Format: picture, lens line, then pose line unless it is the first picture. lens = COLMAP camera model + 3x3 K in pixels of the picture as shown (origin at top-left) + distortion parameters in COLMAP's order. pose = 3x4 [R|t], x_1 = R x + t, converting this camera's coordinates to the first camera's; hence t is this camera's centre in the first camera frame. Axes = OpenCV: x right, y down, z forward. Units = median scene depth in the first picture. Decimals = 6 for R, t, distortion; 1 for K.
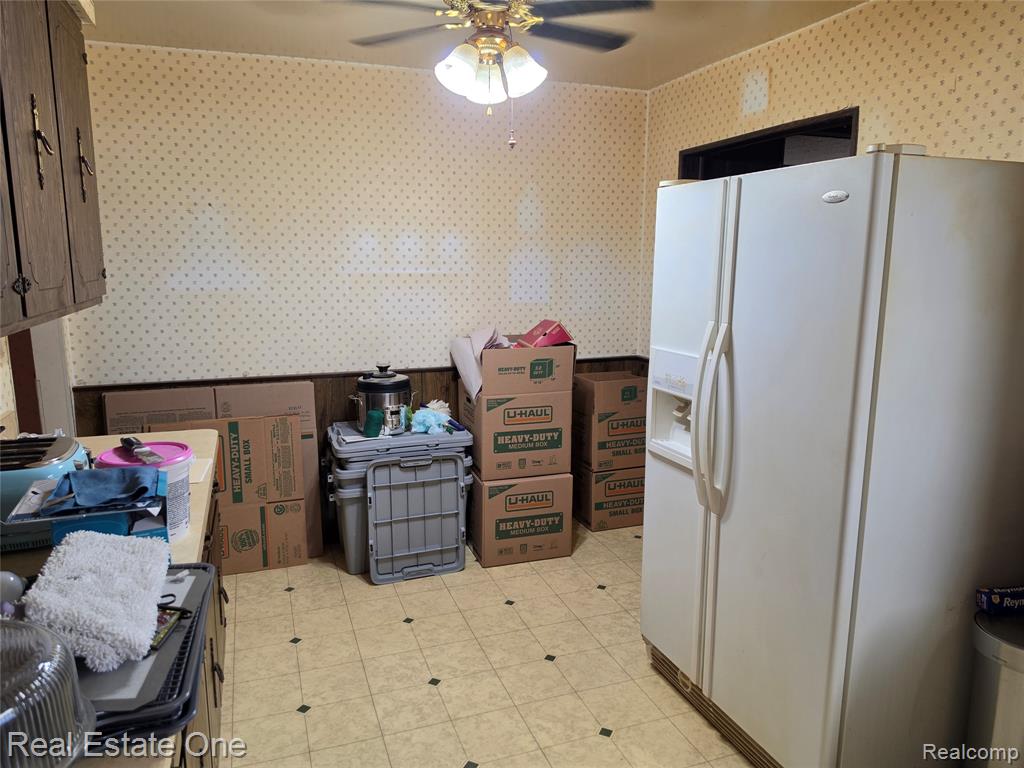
lens RADIAL K [[719.3, 0, 512.0], [0, 719.3, 383.7], [0, 0, 1]] dist [0.048924, -0.032000]
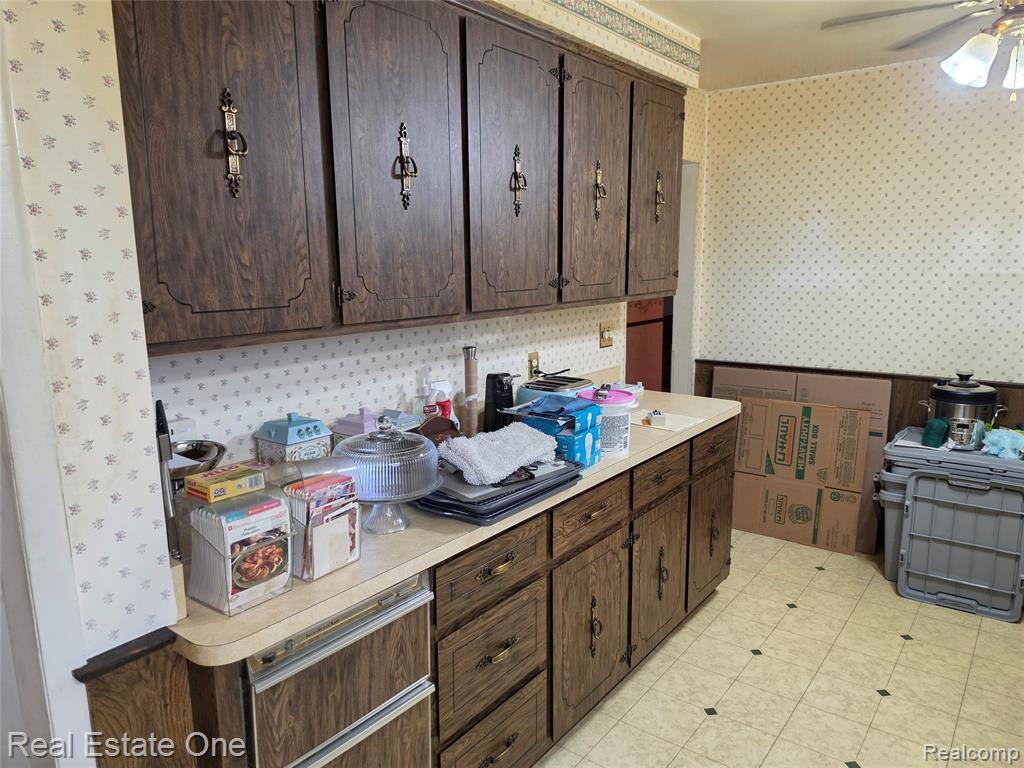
lens RADIAL K [[719.3, 0, 505.1], [0, 719.3, 386.3], [0, 0, 1]] dist [0.048924, -0.032000]
pose [[0.534481, 0.143640, -0.832885, 0.294026], [-0.134812, 0.987324, 0.083762, -0.009056], [0.834359, 0.067514, 0.547071, 0.004688]]
